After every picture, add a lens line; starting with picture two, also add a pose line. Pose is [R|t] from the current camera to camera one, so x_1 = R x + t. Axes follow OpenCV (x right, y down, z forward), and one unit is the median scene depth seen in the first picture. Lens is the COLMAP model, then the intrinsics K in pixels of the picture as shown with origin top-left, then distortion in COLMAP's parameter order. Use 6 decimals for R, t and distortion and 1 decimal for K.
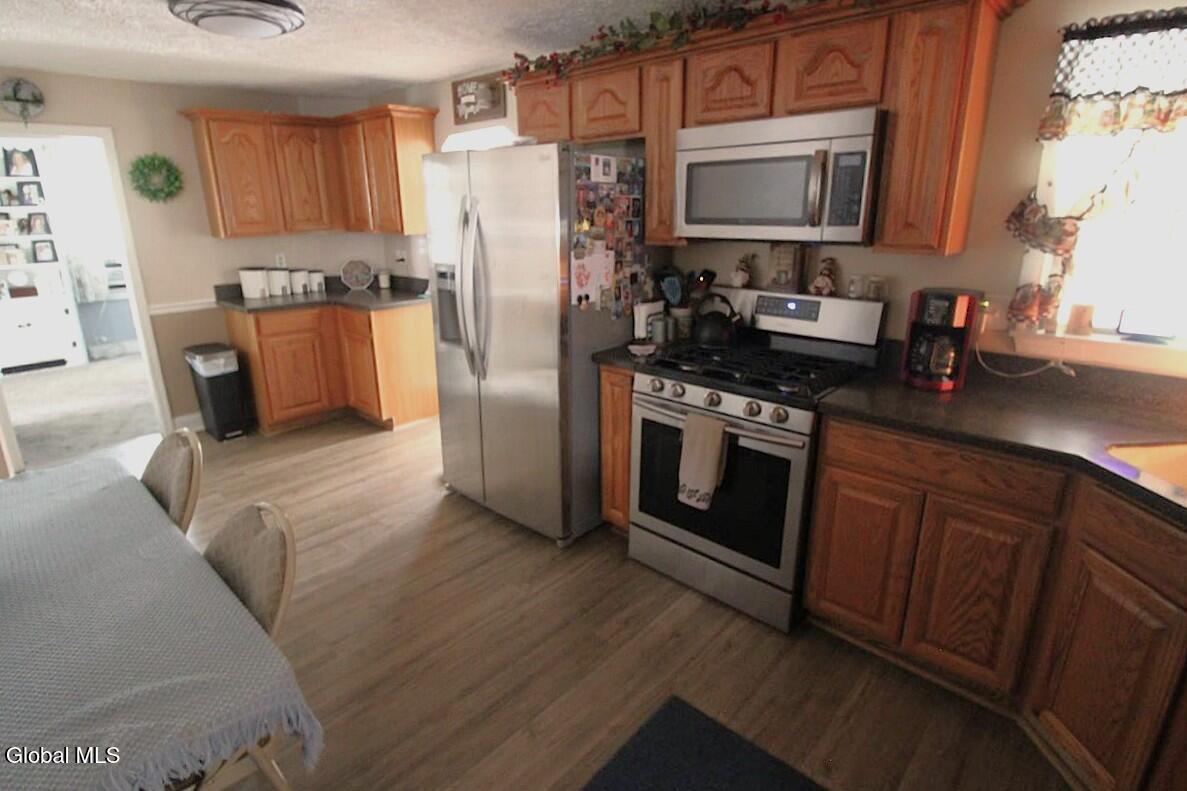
lens RADIAL K [[610.9, 0, 596.6], [0, 610.9, 391.9], [0, 0, 1]] dist [-0.010093, -0.008685]
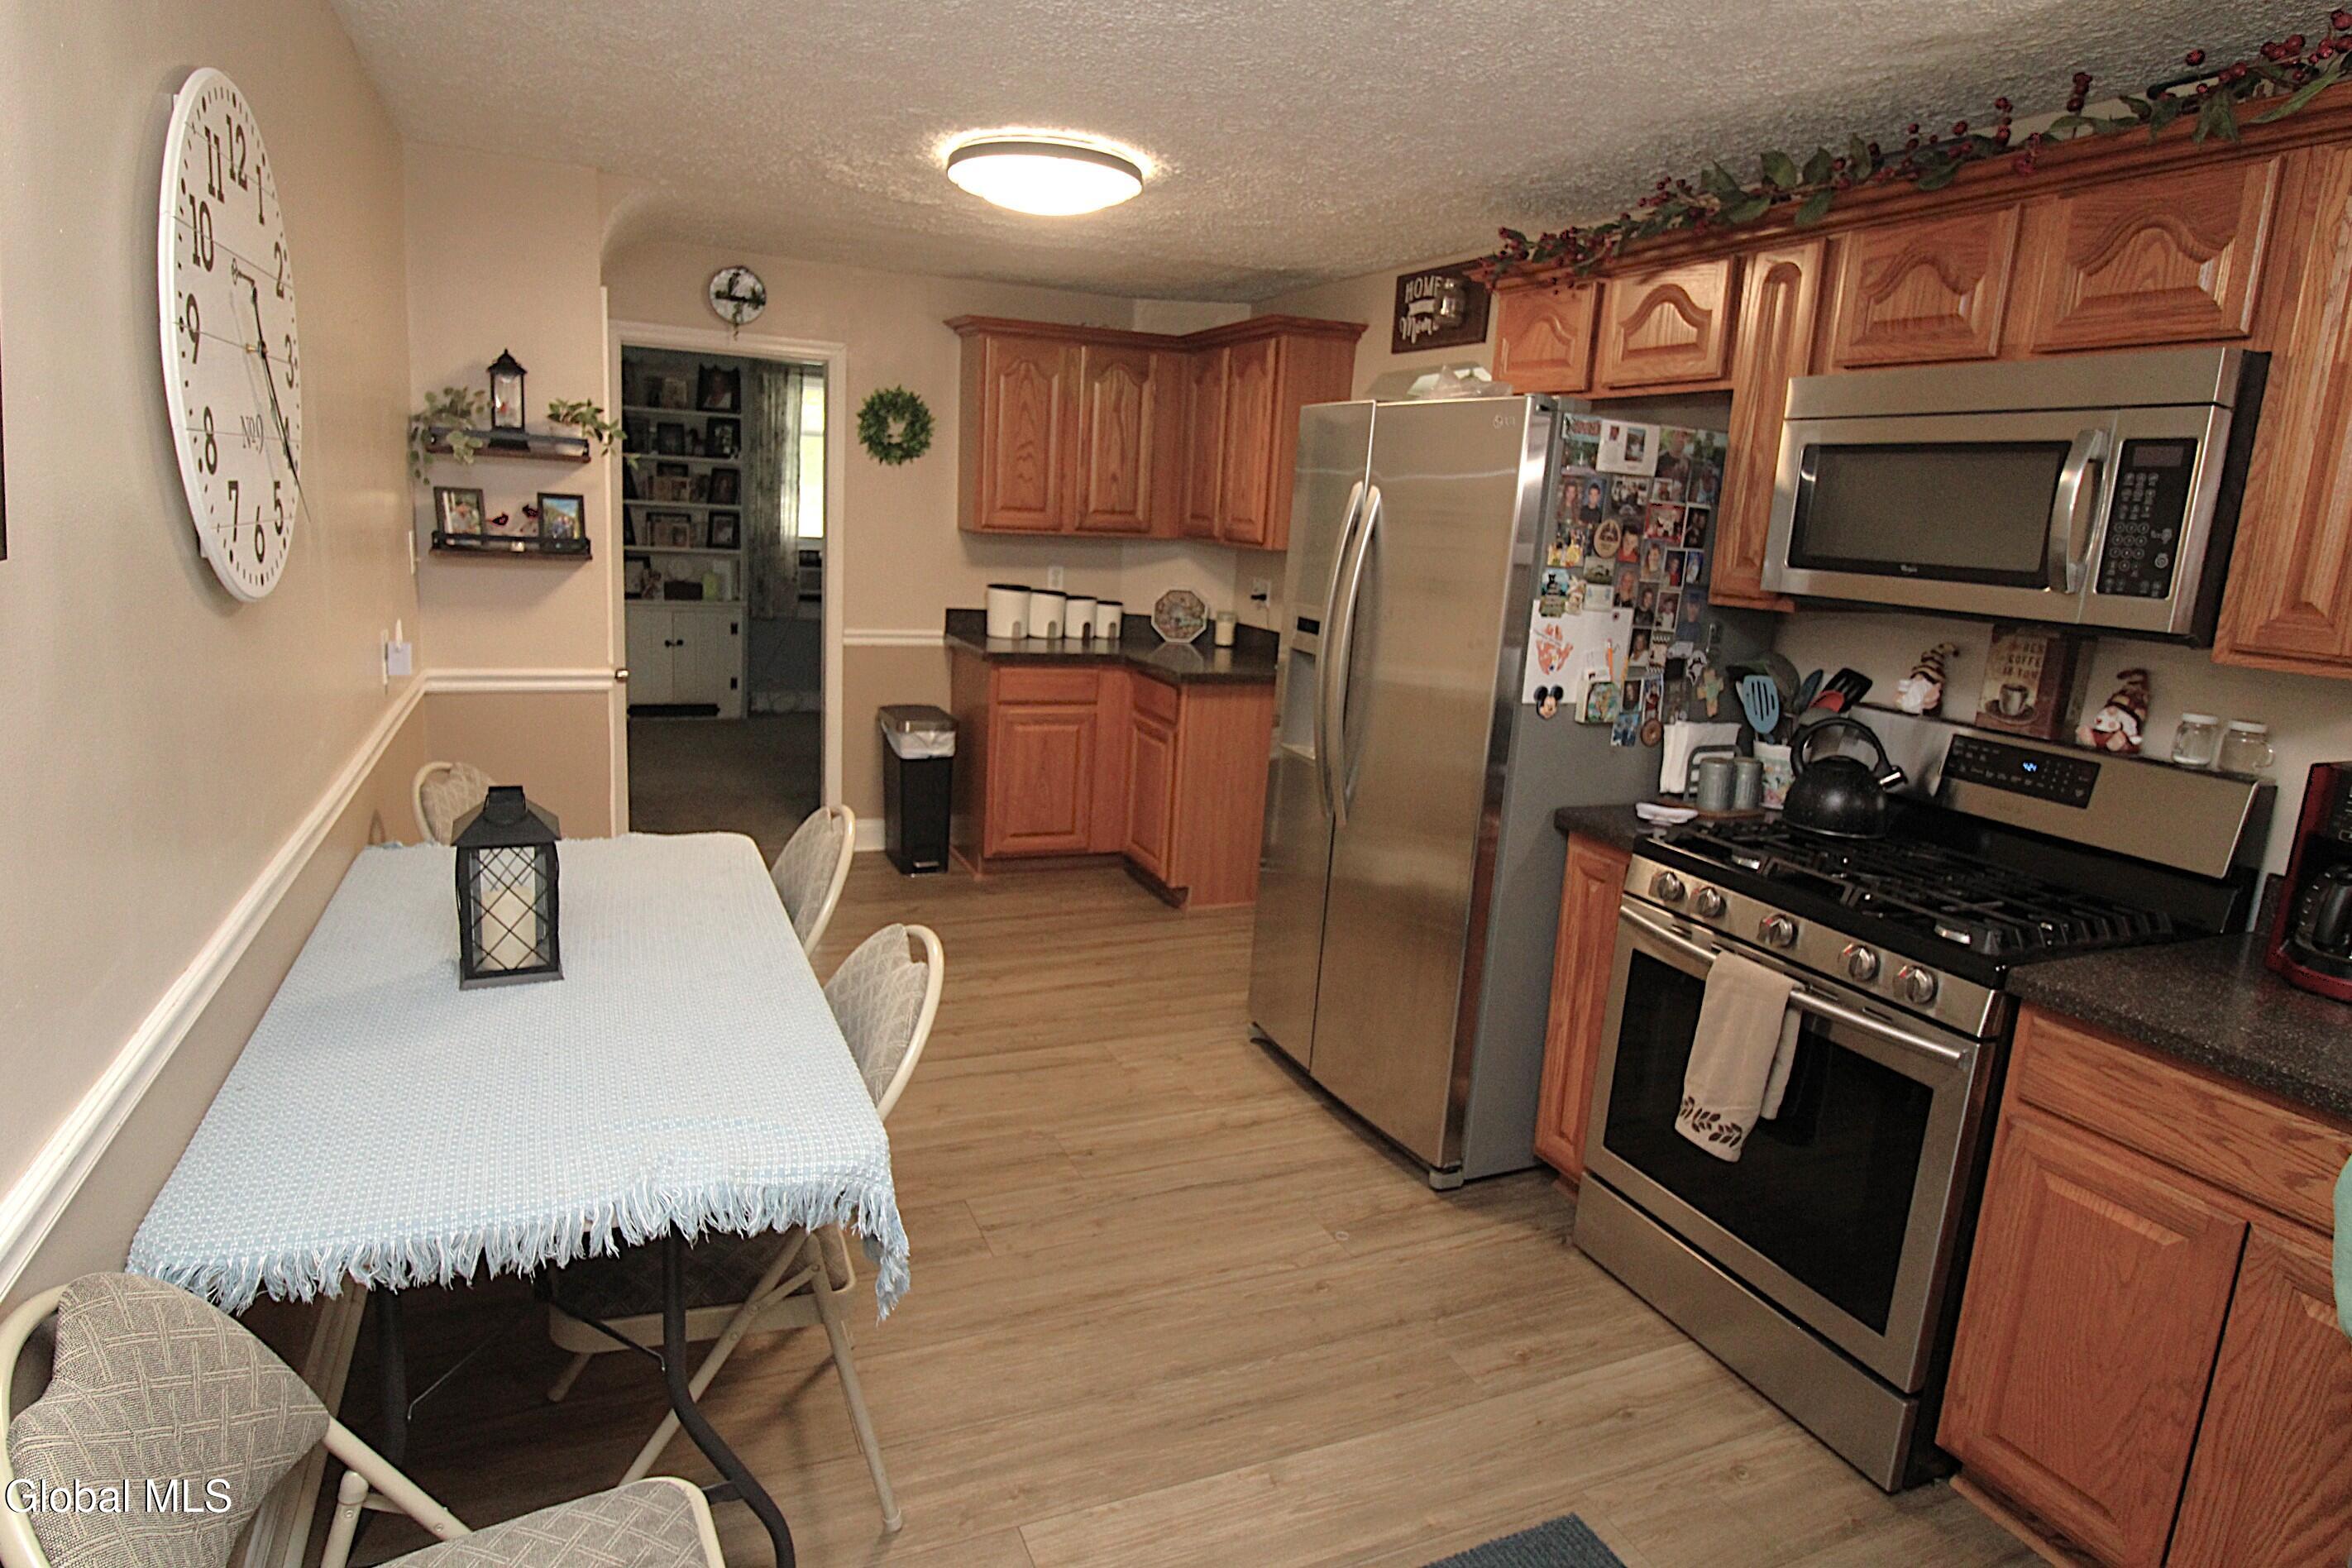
lens RADIAL K [[1354.5, 0, 1166.5], [0, 1354.5, 777.2], [0, 0, 1]] dist [-0.013484, -0.005617]
pose [[0.910422, 0.140052, -0.389252, 0.131603], [-0.178545, 0.981826, -0.064340, 0.042122], [0.373167, 0.128076, 0.918881, -0.134892]]
